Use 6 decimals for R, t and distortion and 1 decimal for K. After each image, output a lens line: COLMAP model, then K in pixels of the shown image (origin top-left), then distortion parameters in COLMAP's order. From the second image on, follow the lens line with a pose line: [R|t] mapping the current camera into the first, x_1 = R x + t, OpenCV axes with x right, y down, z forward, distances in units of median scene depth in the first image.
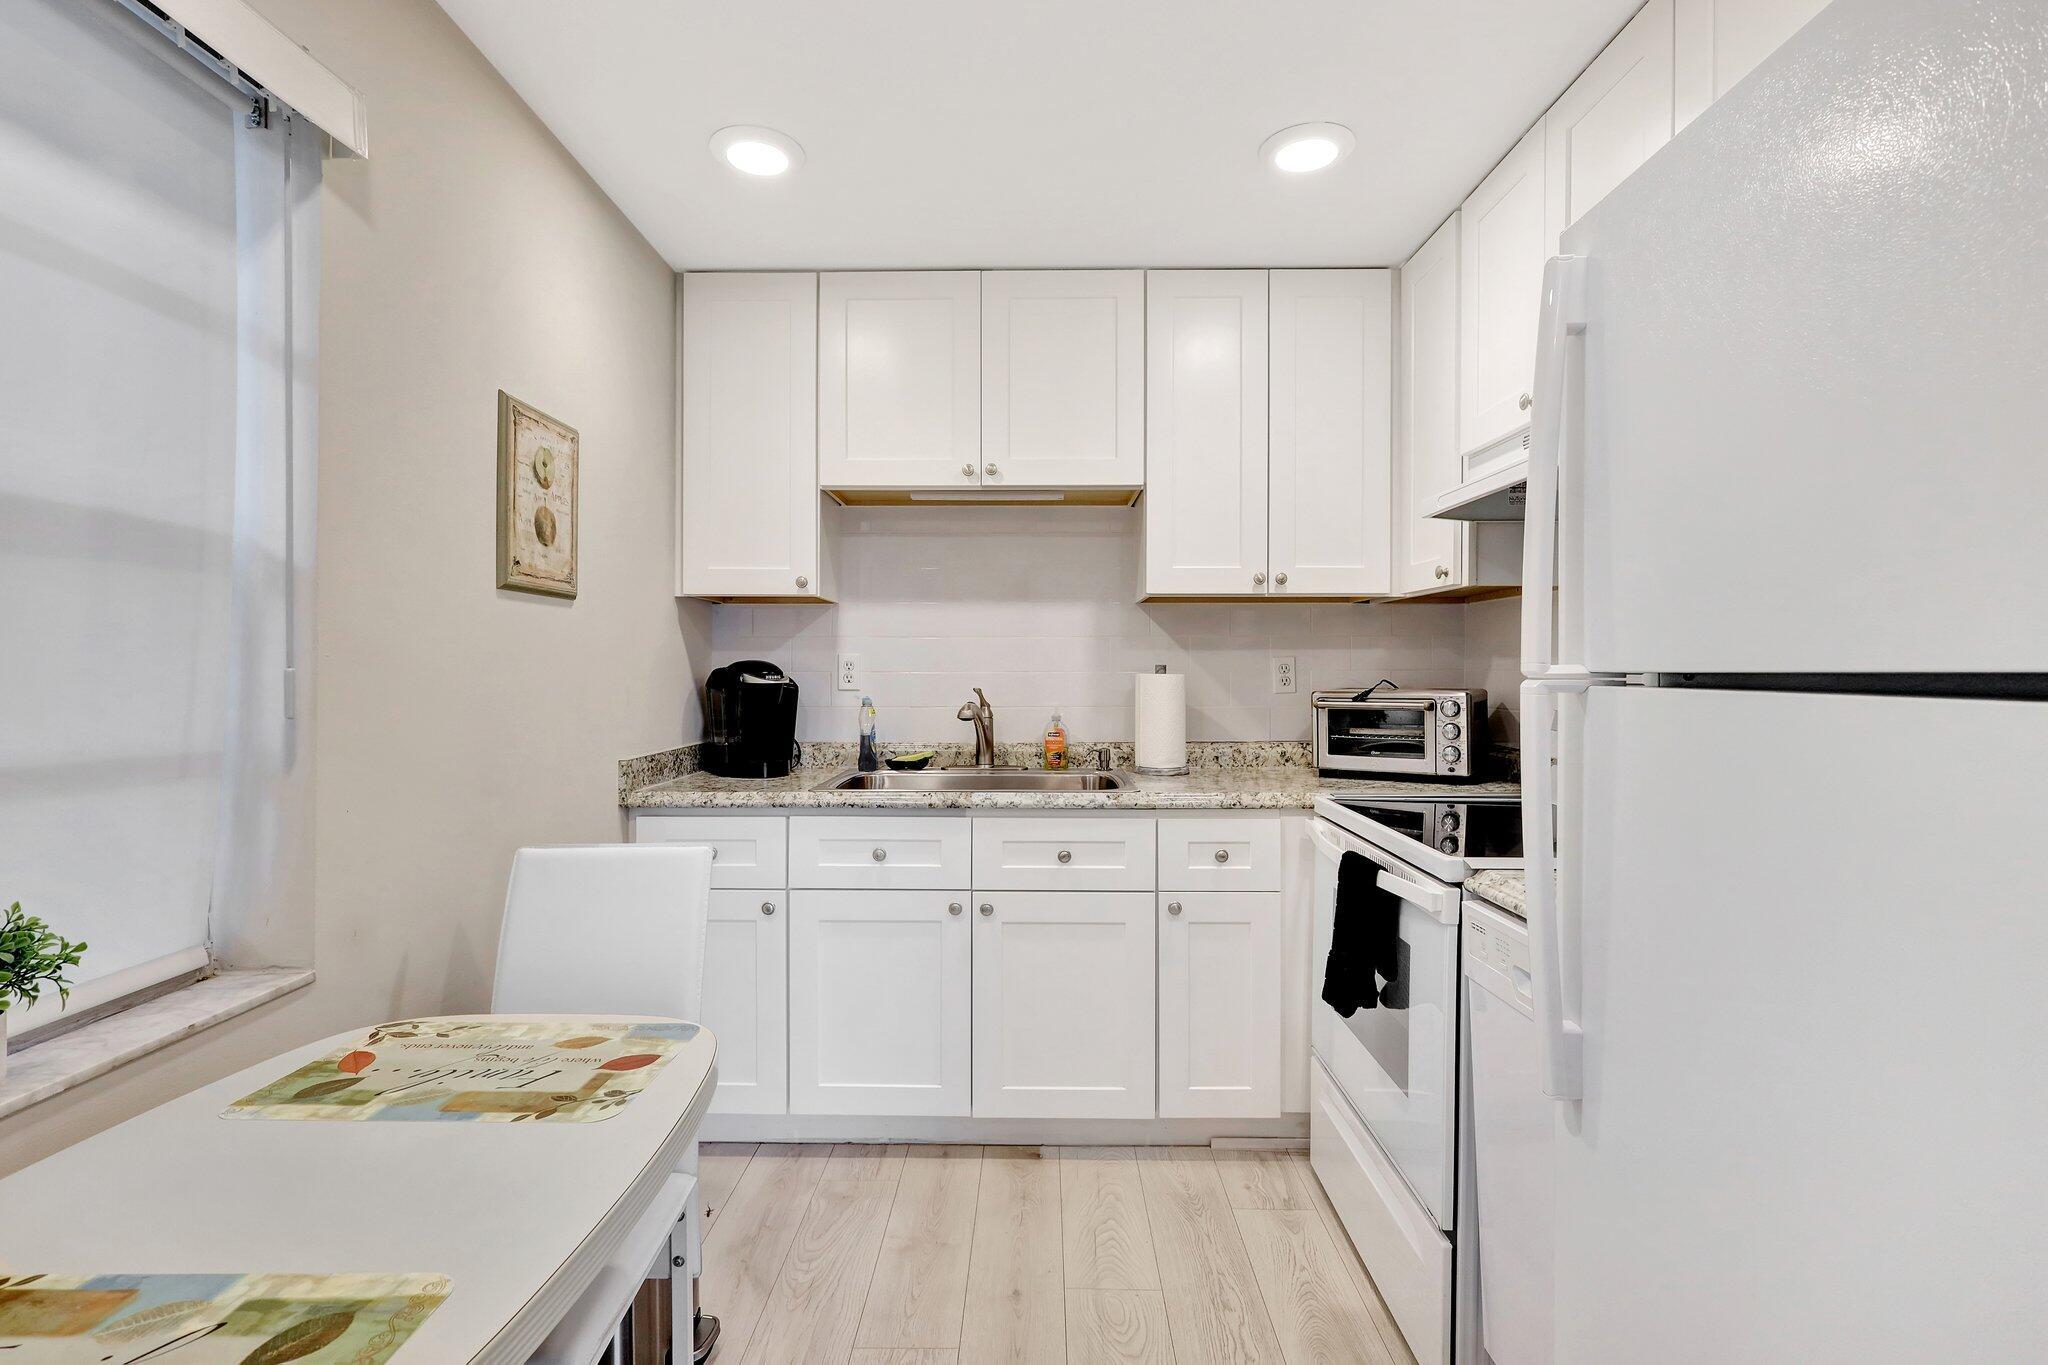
lens RADIAL K [[951.5, 0, 1022.9], [0, 951.5, 673.5], [0, 0, 1]] dist [-0.004197, -0.000020]
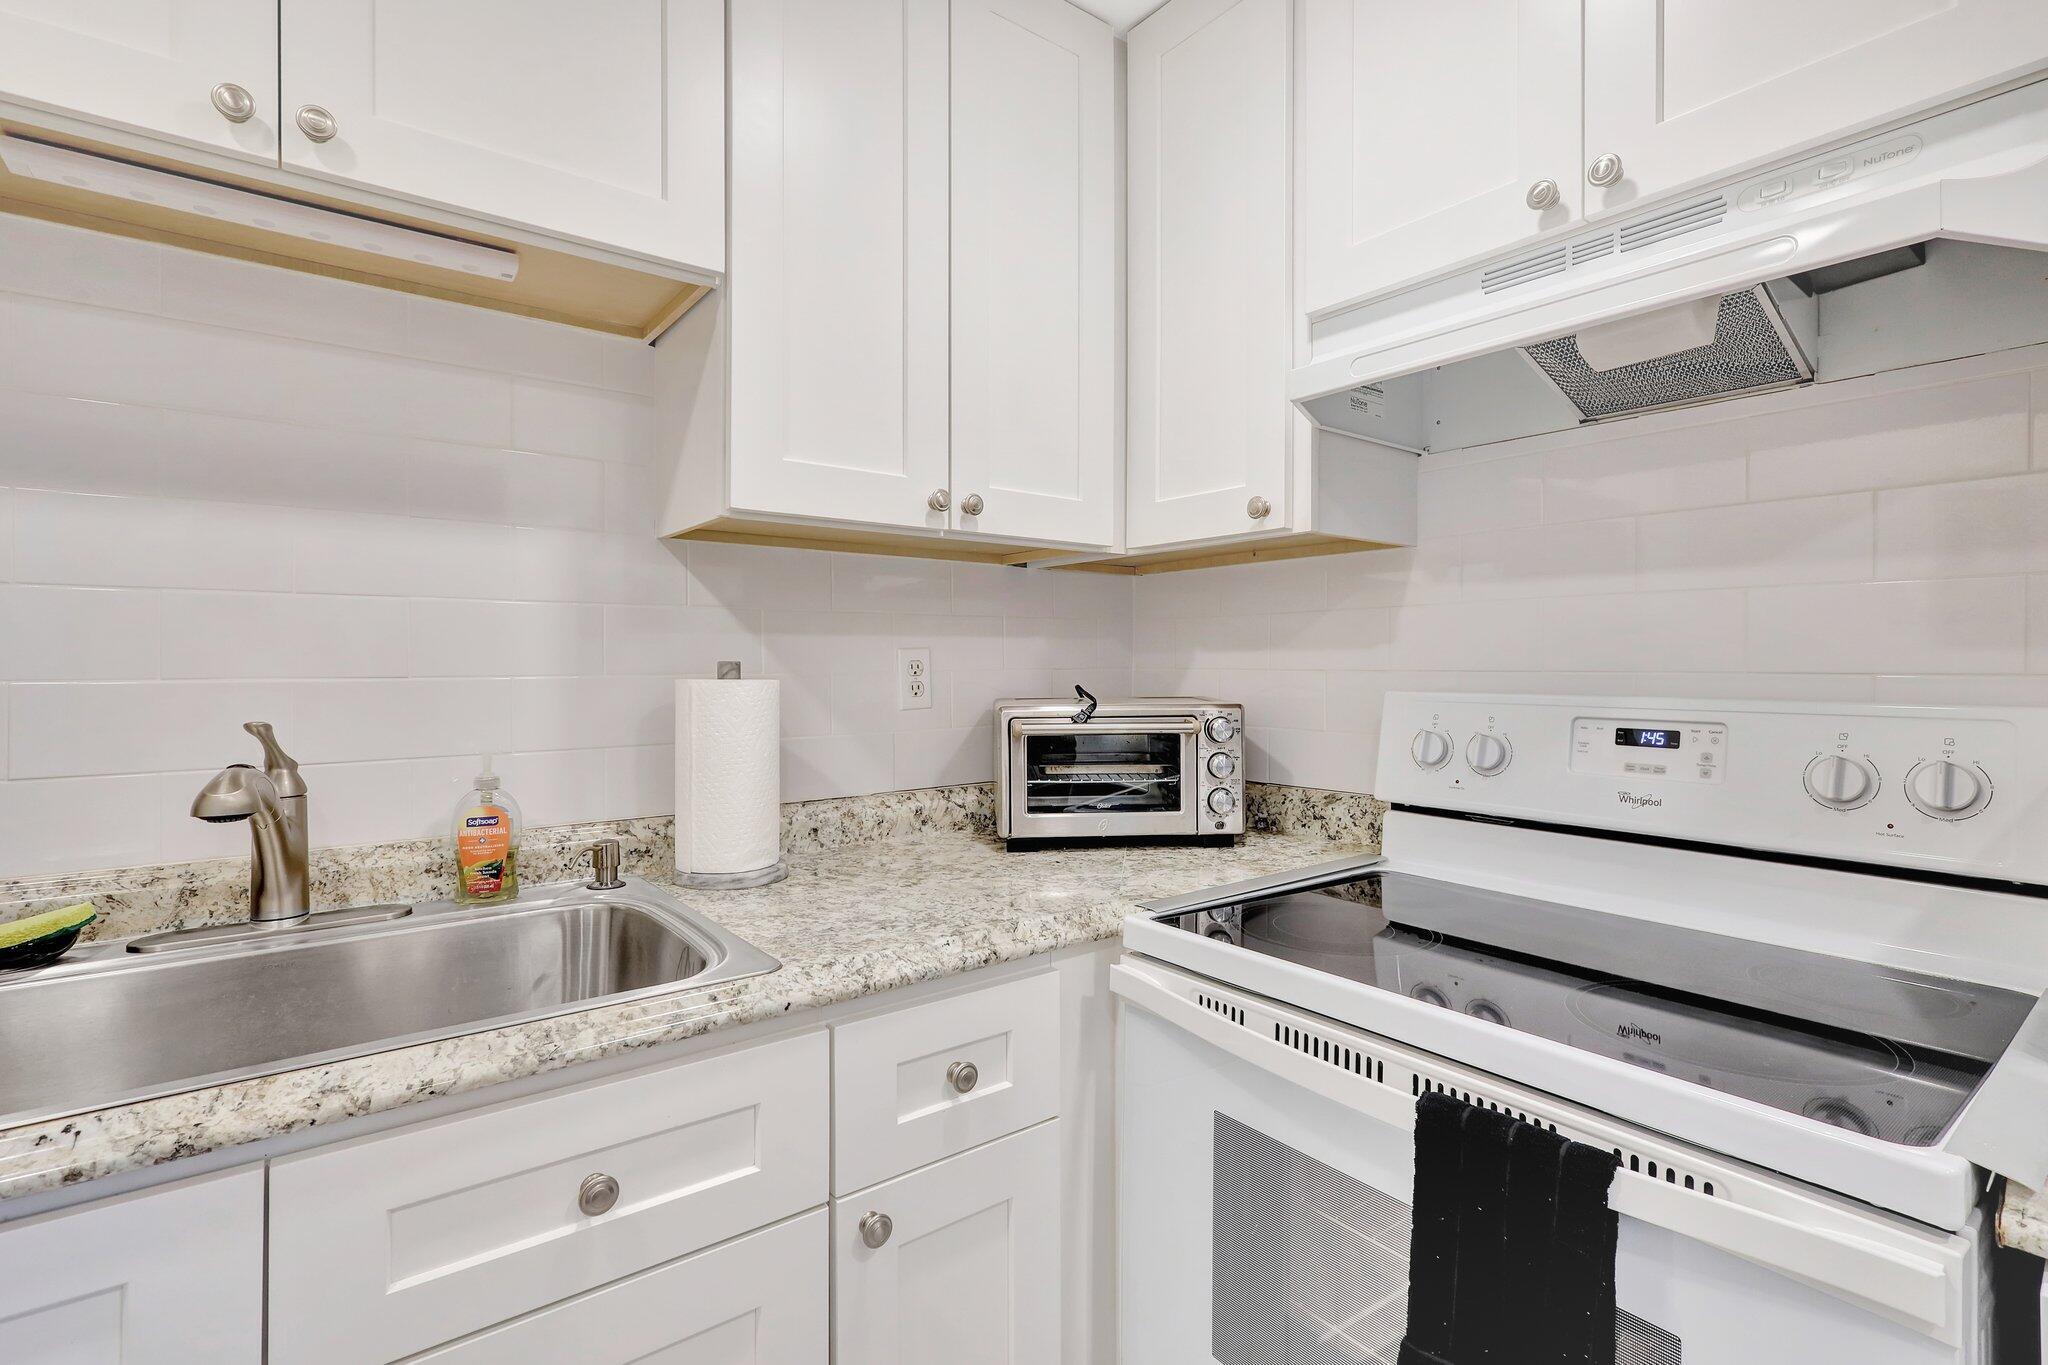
lens RADIAL K [[951.5, 0, 1031.9], [0, 951.5, 665.6], [0, 0, 1]] dist [-0.004197, -0.000020]
pose [[0.781199, -0.001242, 0.624281, -0.042758], [0.005476, 0.999973, -0.004864, -0.003549], [-0.624259, 0.007218, 0.781184, 0.511334]]
